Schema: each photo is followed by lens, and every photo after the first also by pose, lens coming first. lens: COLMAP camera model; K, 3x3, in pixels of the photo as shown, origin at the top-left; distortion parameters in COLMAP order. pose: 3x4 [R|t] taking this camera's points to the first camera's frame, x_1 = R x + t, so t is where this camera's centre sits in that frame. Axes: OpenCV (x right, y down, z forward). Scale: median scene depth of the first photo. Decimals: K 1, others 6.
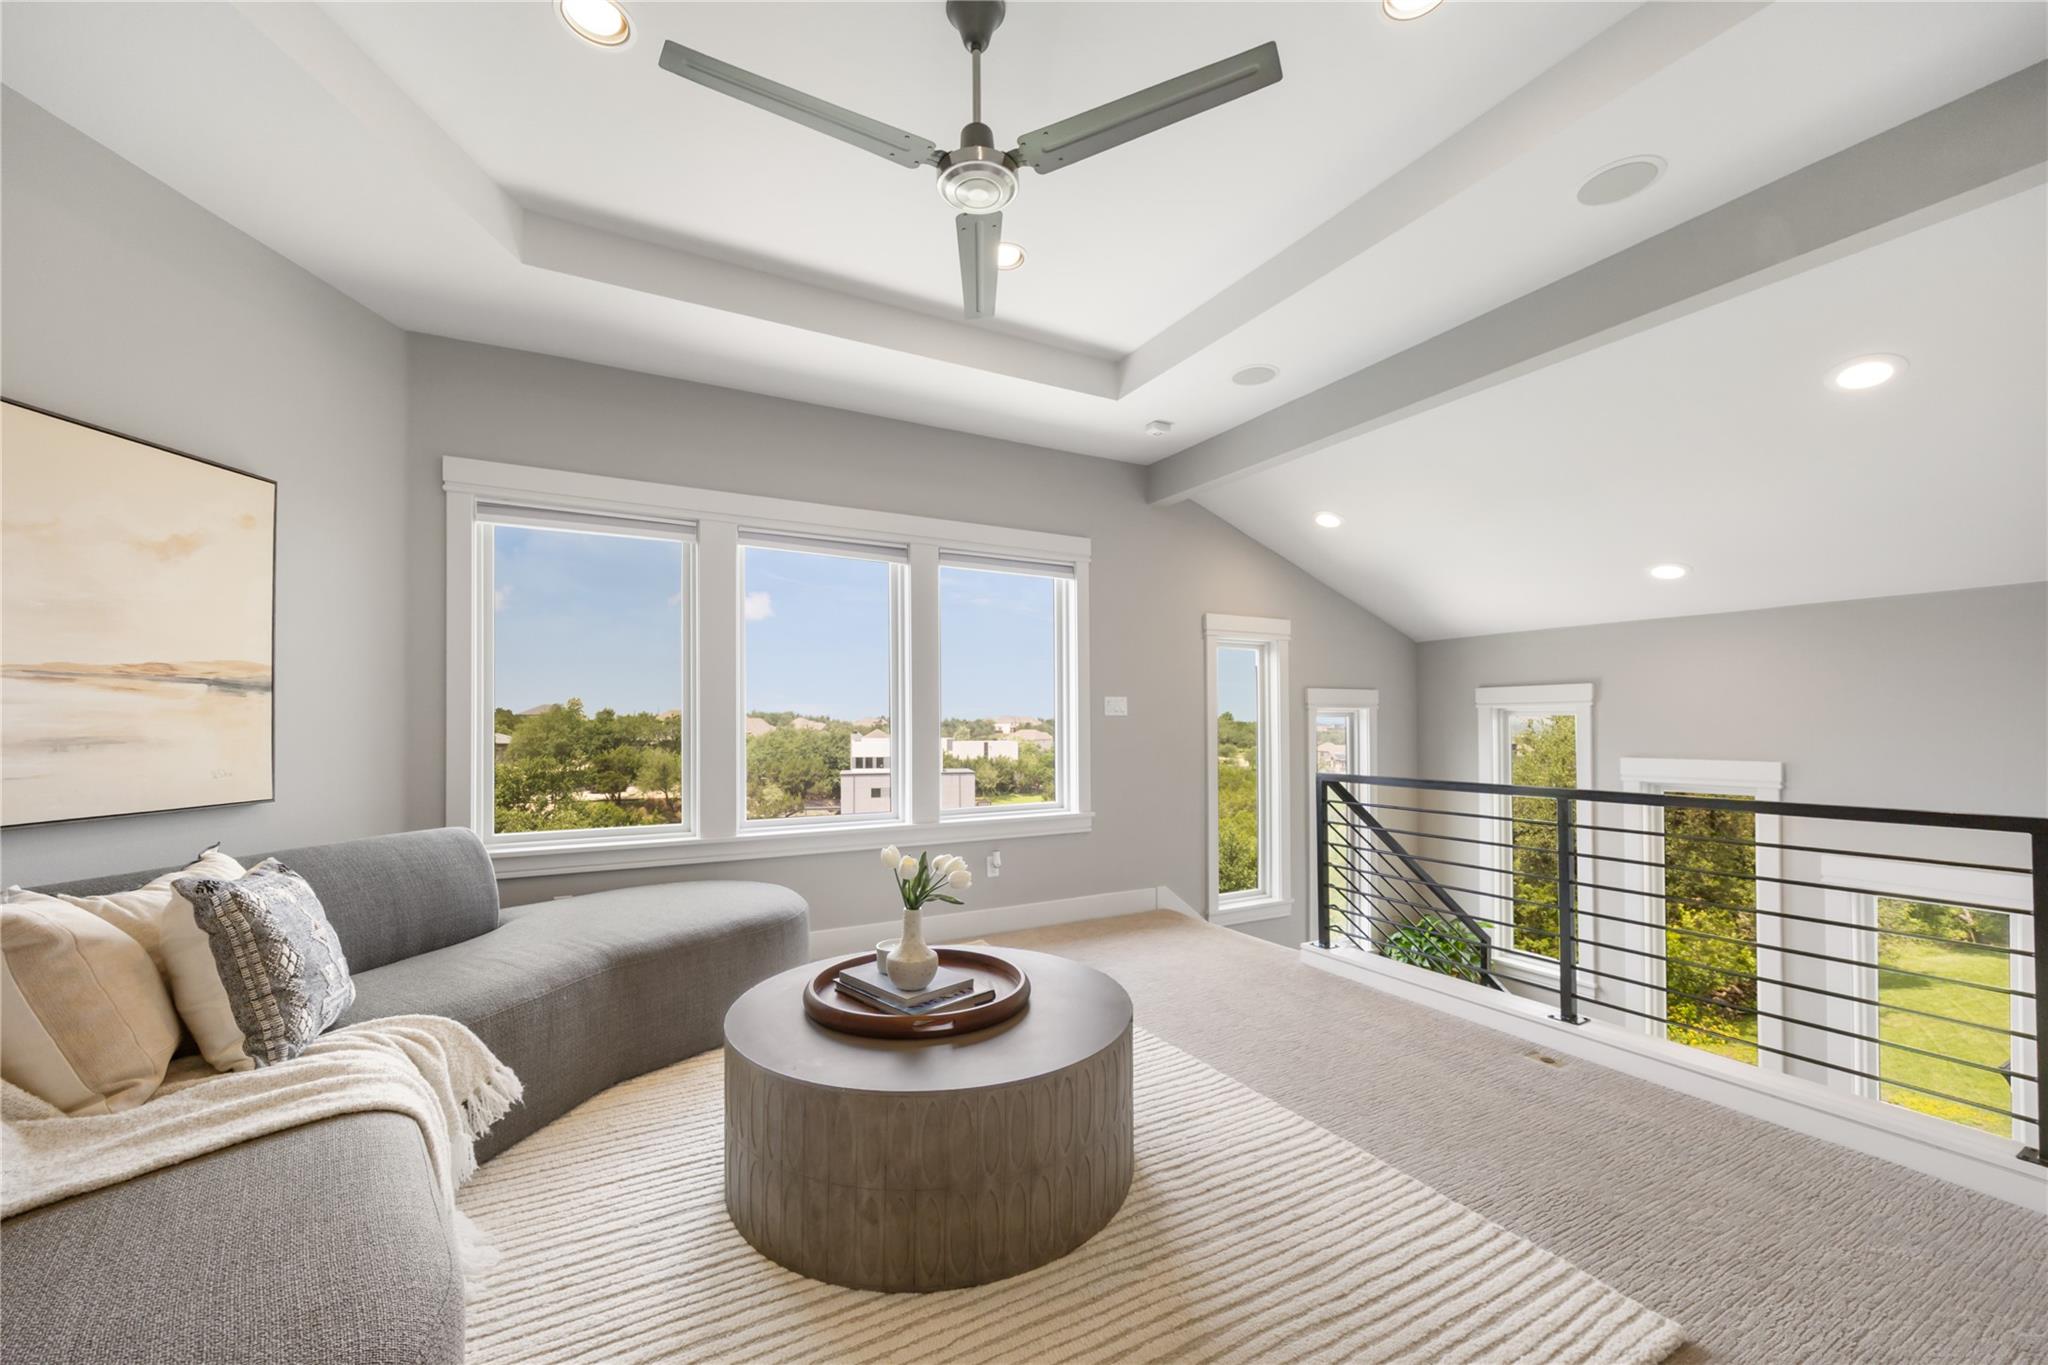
lens RADIAL K [[799.4, 0, 1028.9], [0, 799.4, 703.2], [0, 0, 1]] dist [-0.002175, -0.000055]
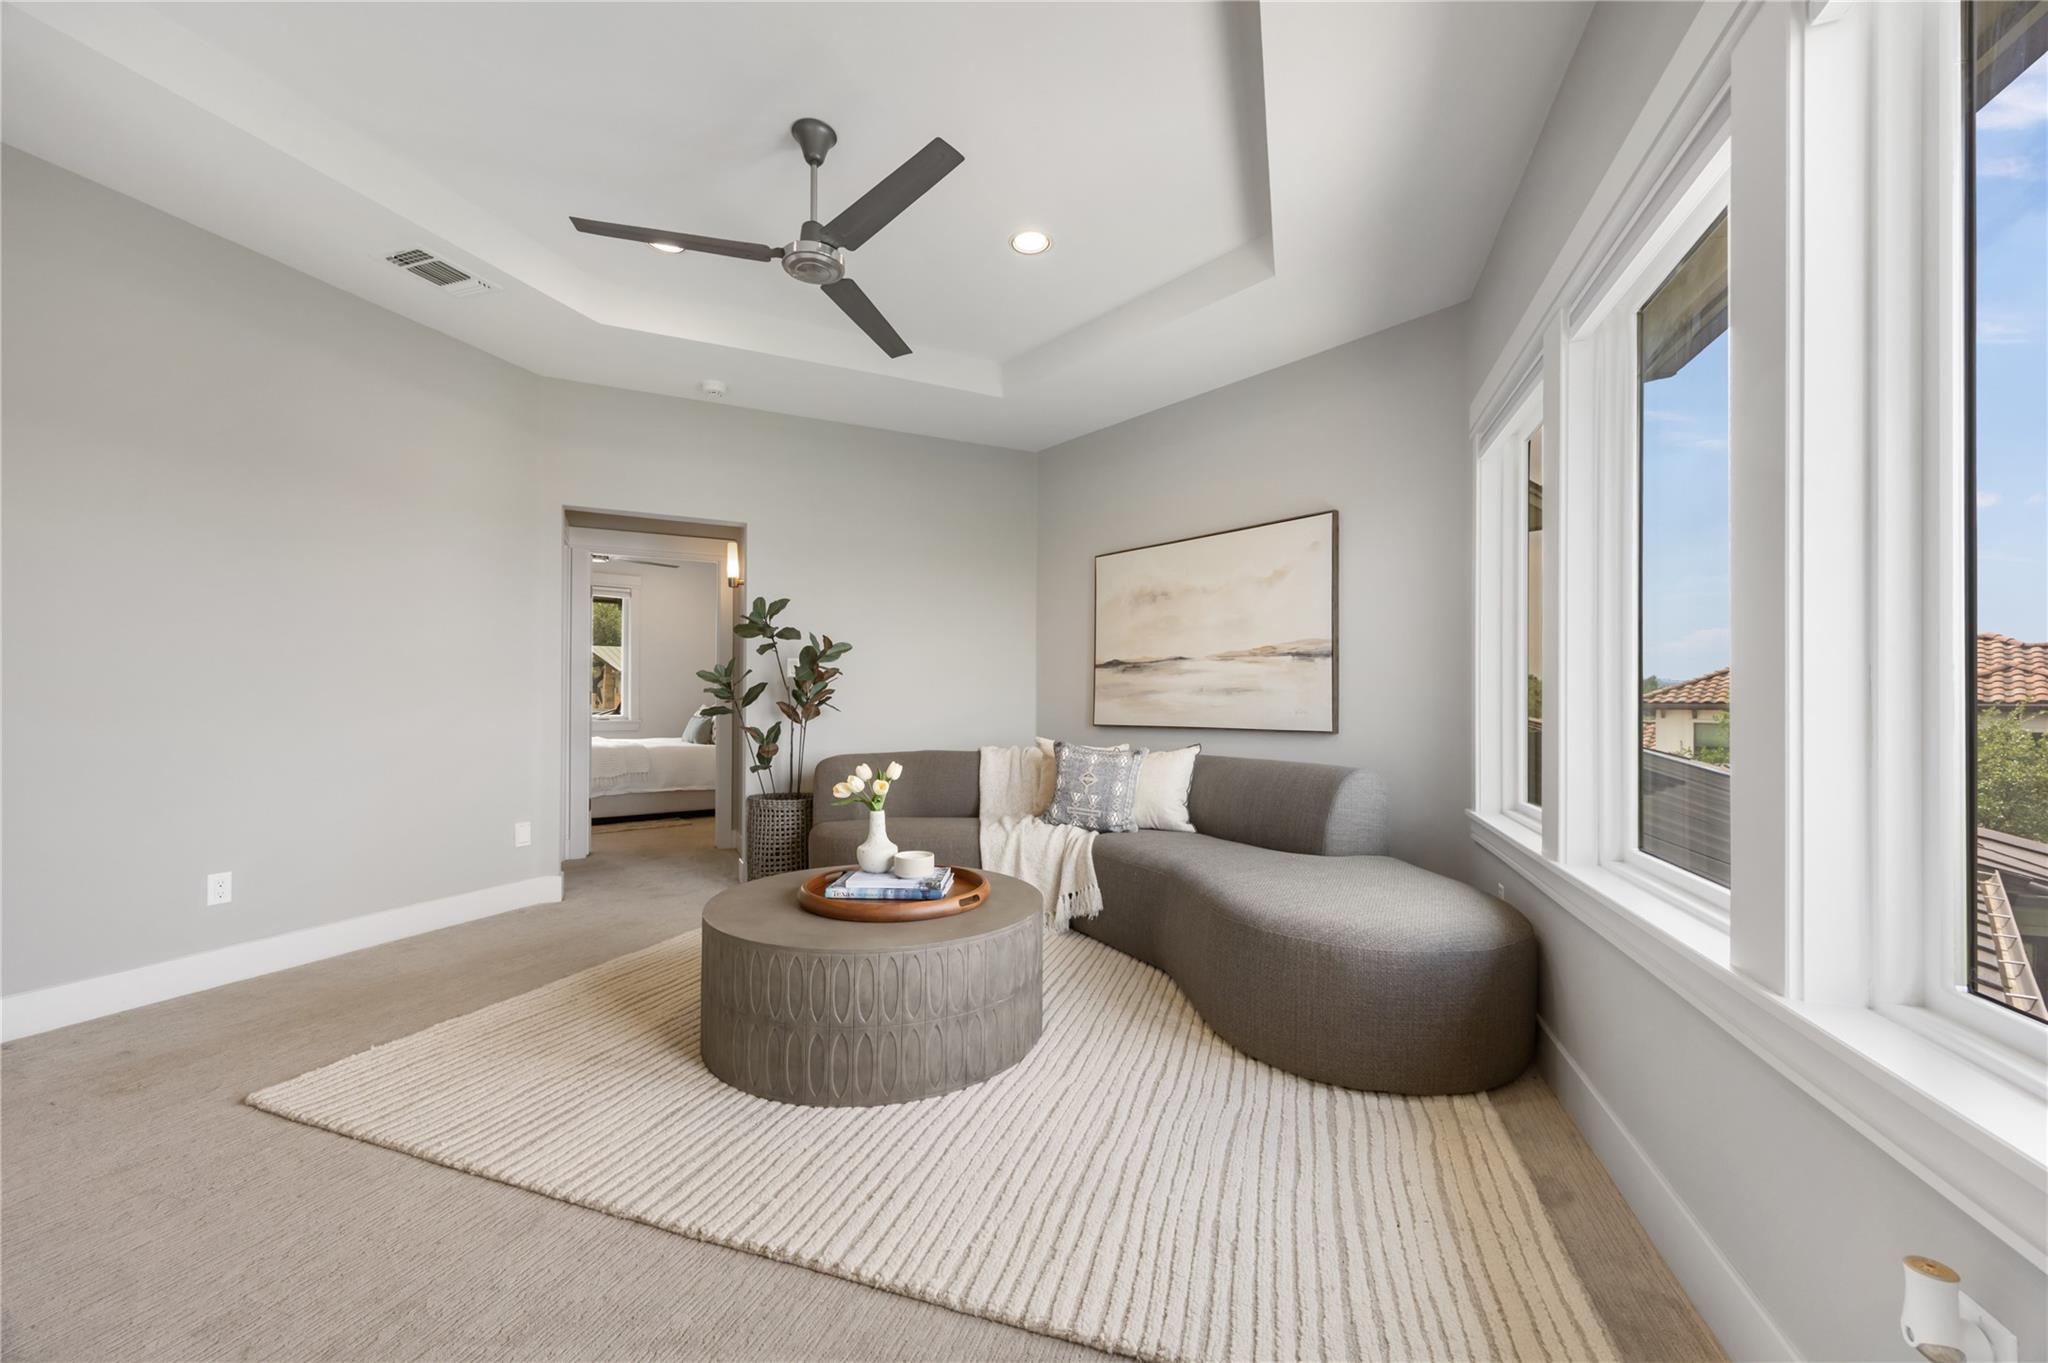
lens RADIAL K [[799.4, 0, 1028.9], [0, 799.4, 702.2], [0, 0, 1]] dist [-0.002175, -0.000055]
pose [[-0.734265, 0.000142, -0.678863, 0.502144], [0.016111, 0.999722, -0.017217, 0.095945], [0.678671, -0.023580, -0.734064, 1.931165]]
